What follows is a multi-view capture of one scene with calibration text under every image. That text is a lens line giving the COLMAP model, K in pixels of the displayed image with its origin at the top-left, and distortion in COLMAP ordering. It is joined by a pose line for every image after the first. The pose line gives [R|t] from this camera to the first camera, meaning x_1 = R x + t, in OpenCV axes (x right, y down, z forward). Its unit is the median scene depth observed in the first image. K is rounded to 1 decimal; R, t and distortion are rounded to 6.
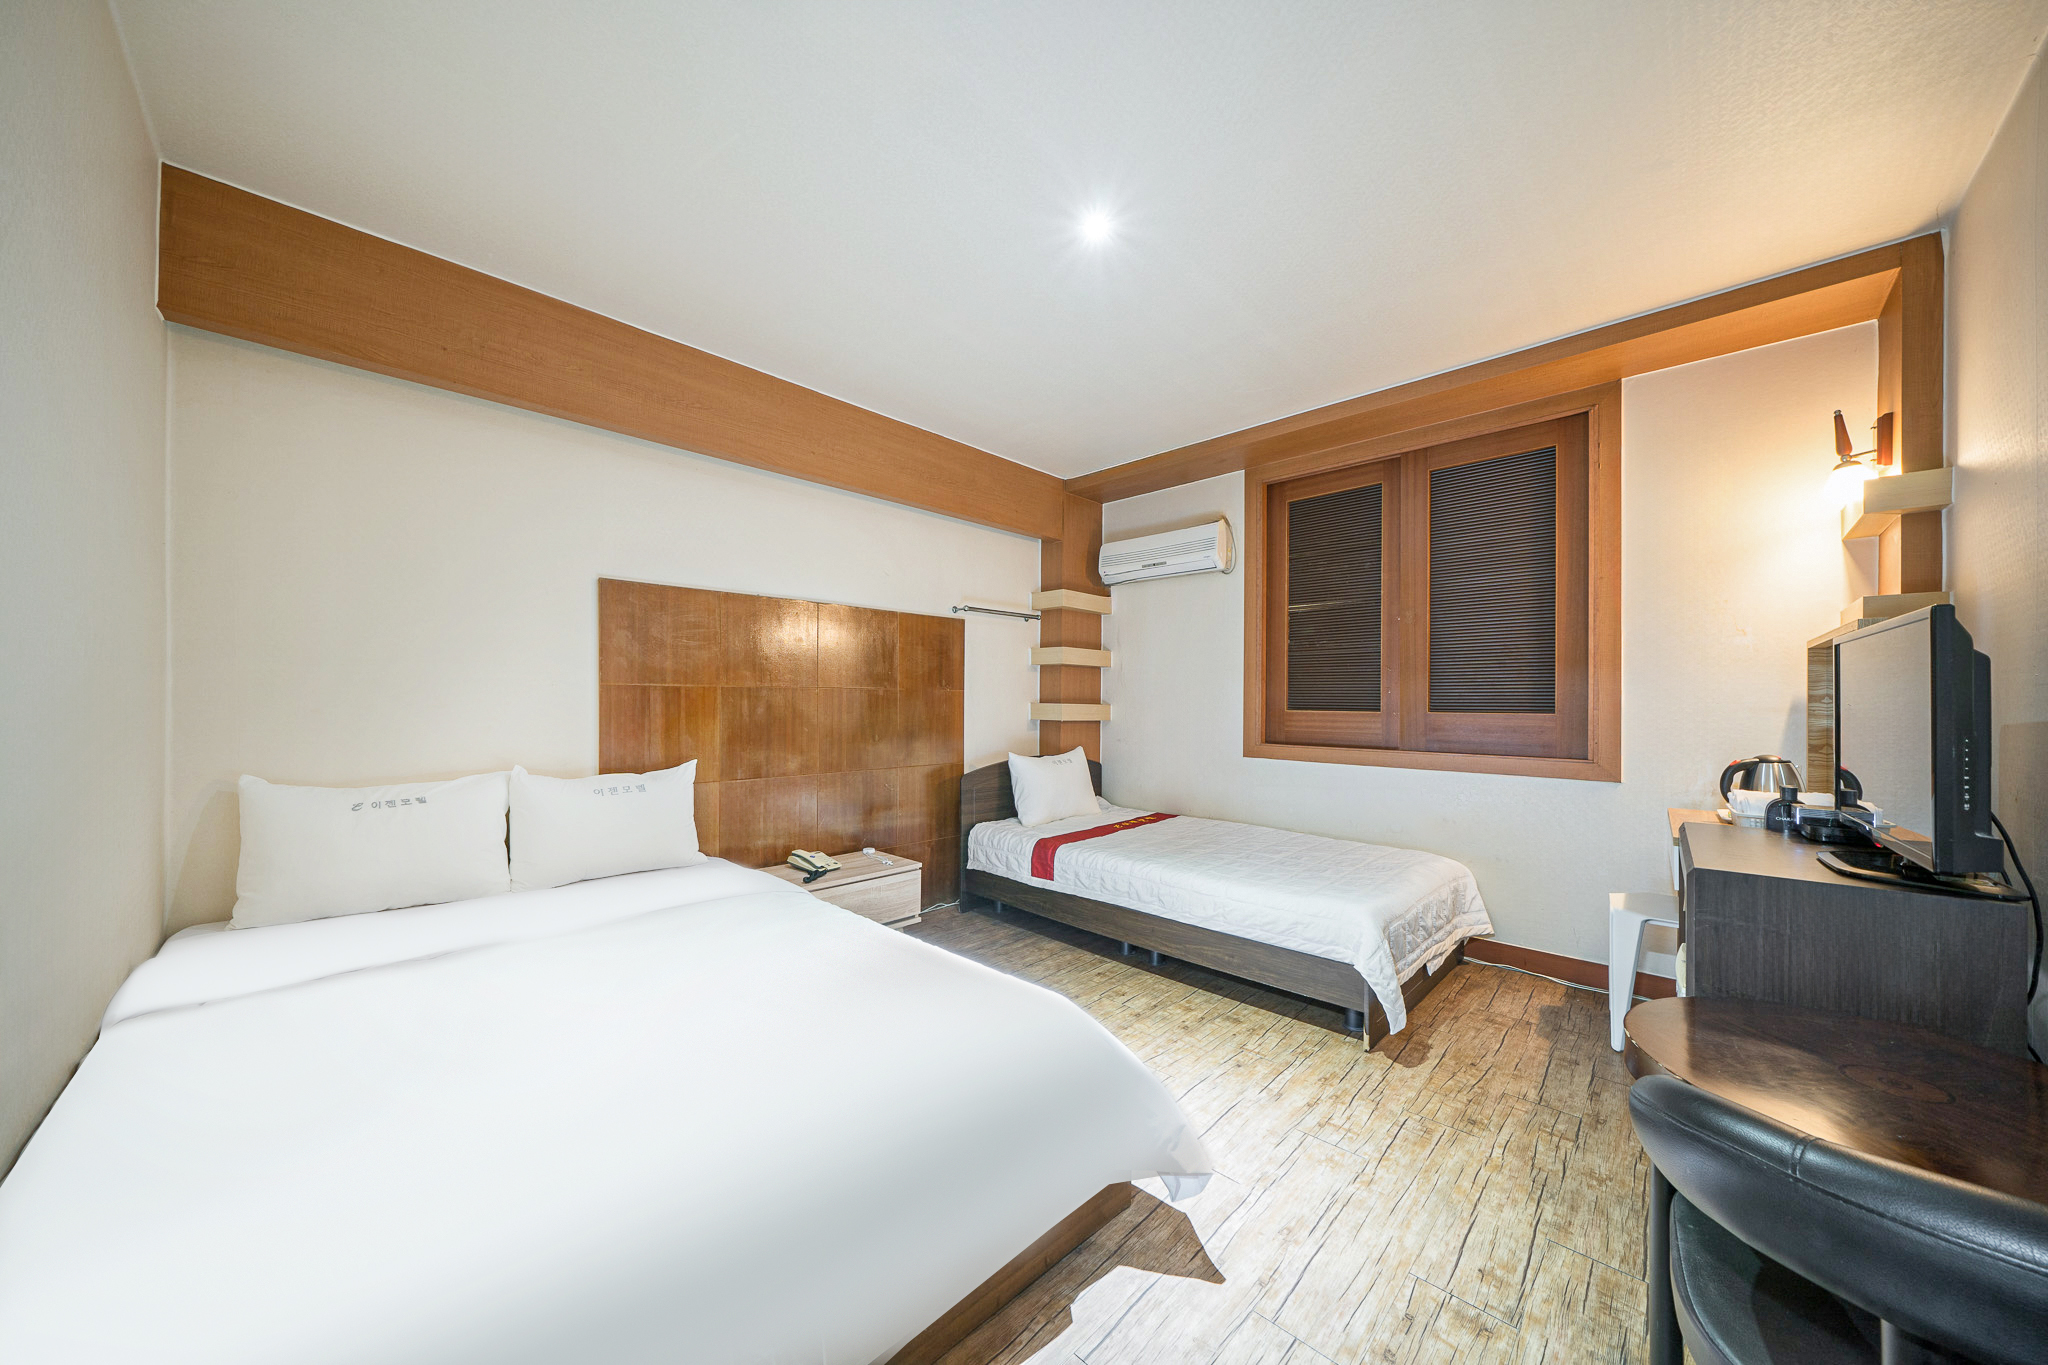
lens RADIAL K [[697.7, 0, 1021.4], [0, 697.7, 701.5], [0, 0, 1]] dist [-0.002815, -0.000072]
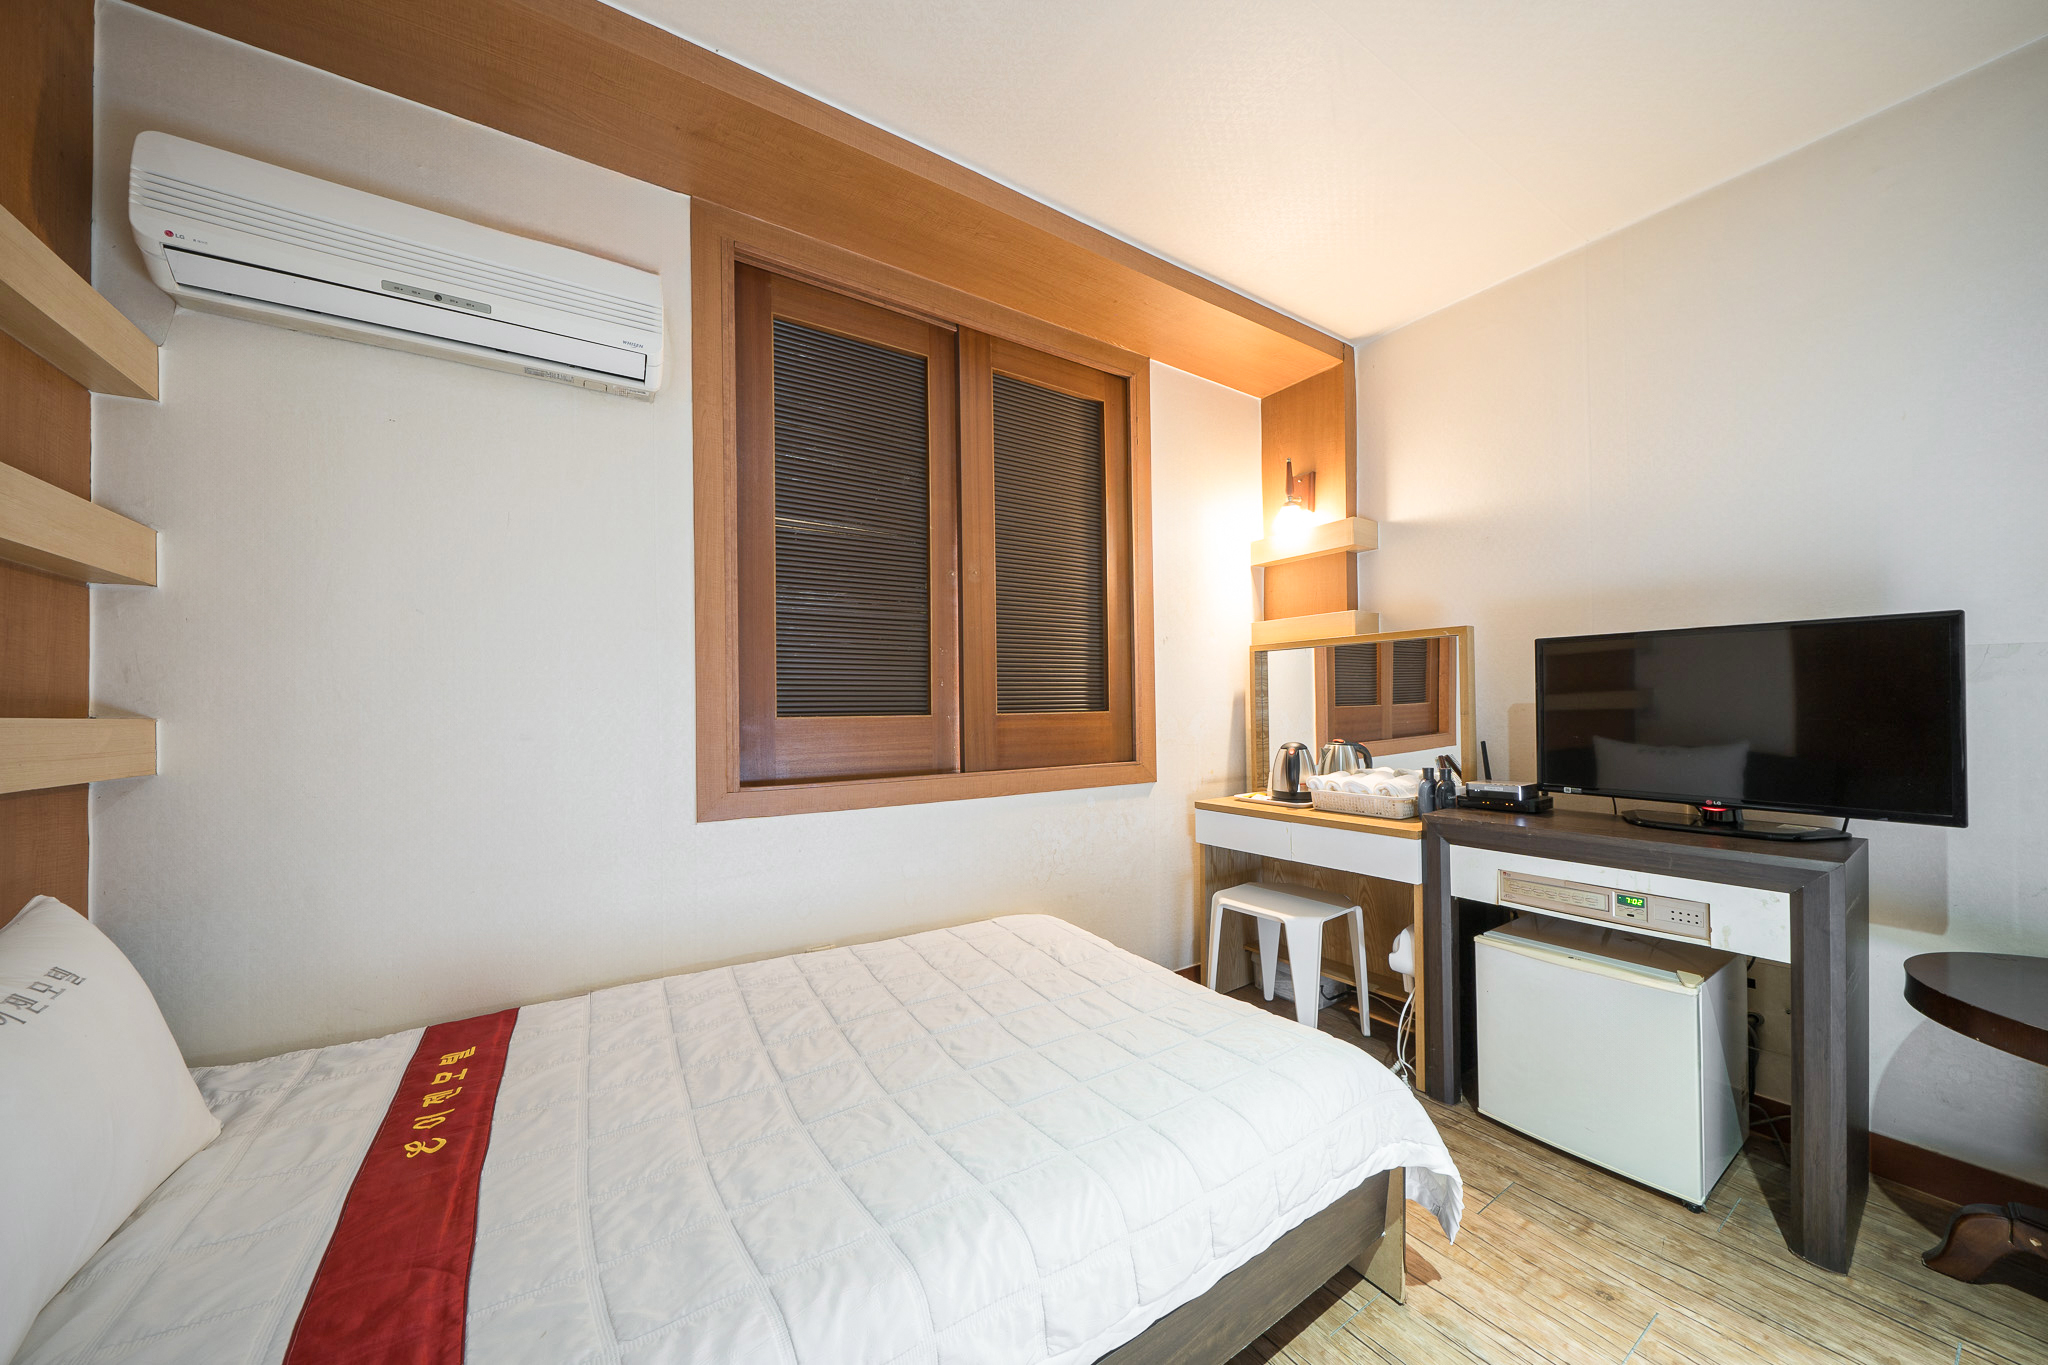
lens RADIAL K [[697.7, 0, 1021.4], [0, 697.7, 701.5], [0, 0, 1]] dist [-0.002815, -0.000072]
pose [[0.230198, -0.002063, 0.973142, -0.087299], [0.013030, 0.999915, -0.000962, 0.003704], [-0.973057, 0.012901, 0.230205, 0.772271]]
